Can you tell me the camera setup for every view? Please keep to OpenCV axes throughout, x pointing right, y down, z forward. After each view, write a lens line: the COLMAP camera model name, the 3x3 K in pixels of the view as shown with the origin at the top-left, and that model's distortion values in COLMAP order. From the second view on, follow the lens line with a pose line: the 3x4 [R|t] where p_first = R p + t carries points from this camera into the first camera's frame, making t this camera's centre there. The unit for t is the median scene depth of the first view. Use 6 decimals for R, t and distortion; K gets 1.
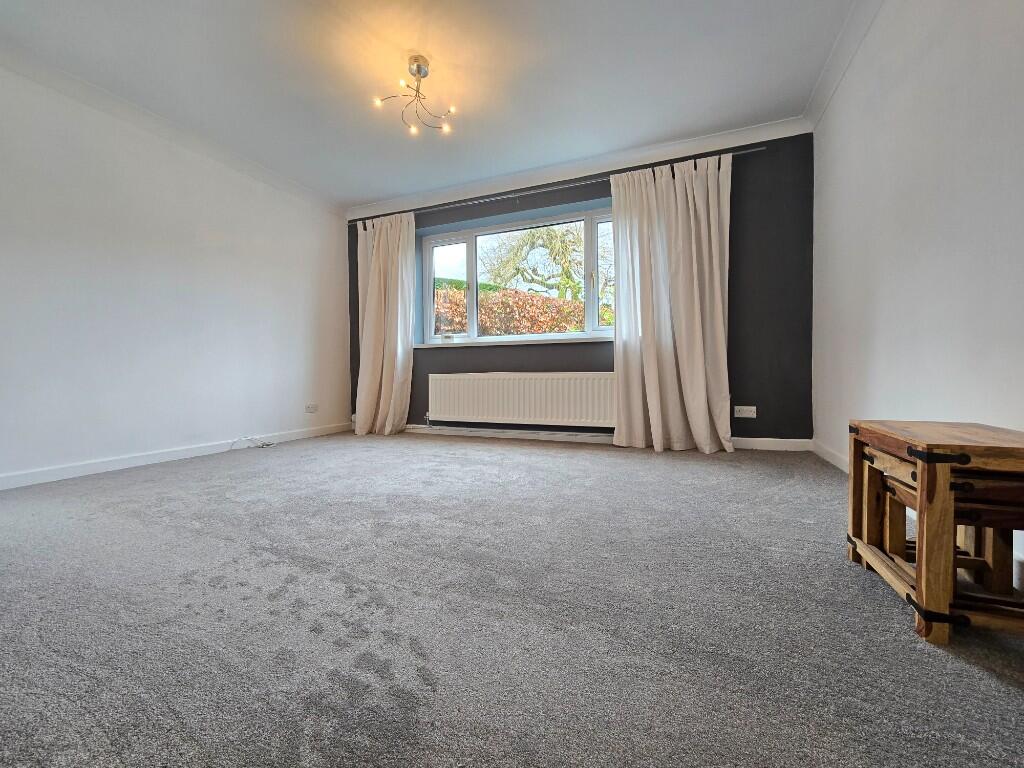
lens RADIAL K [[419.7, 0, 520.9], [0, 419.7, 380.7], [0, 0, 1]] dist [0.003826, -0.000157]
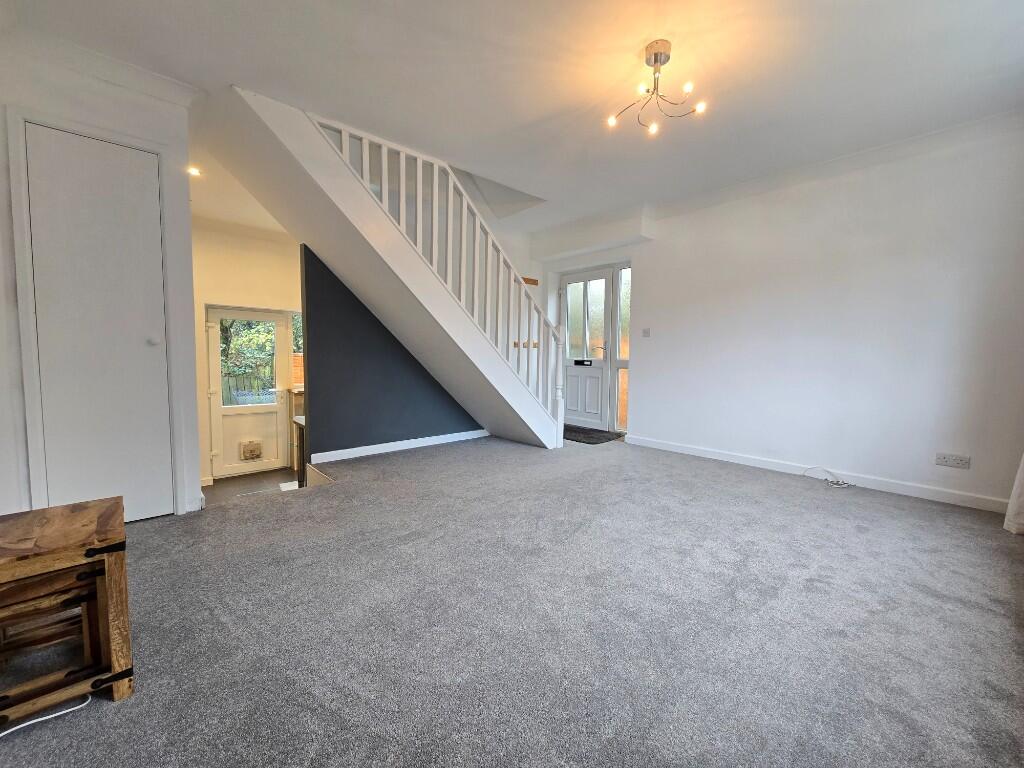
lens RADIAL K [[419.7, 0, 520.9], [0, 419.7, 380.7], [0, 0, 1]] dist [0.003826, -0.000157]
pose [[-0.424127, 0.052749, -0.904065, 0.648543], [-0.024065, 0.997293, 0.069479, -0.151179], [0.905283, 0.051225, -0.421709, 1.120530]]
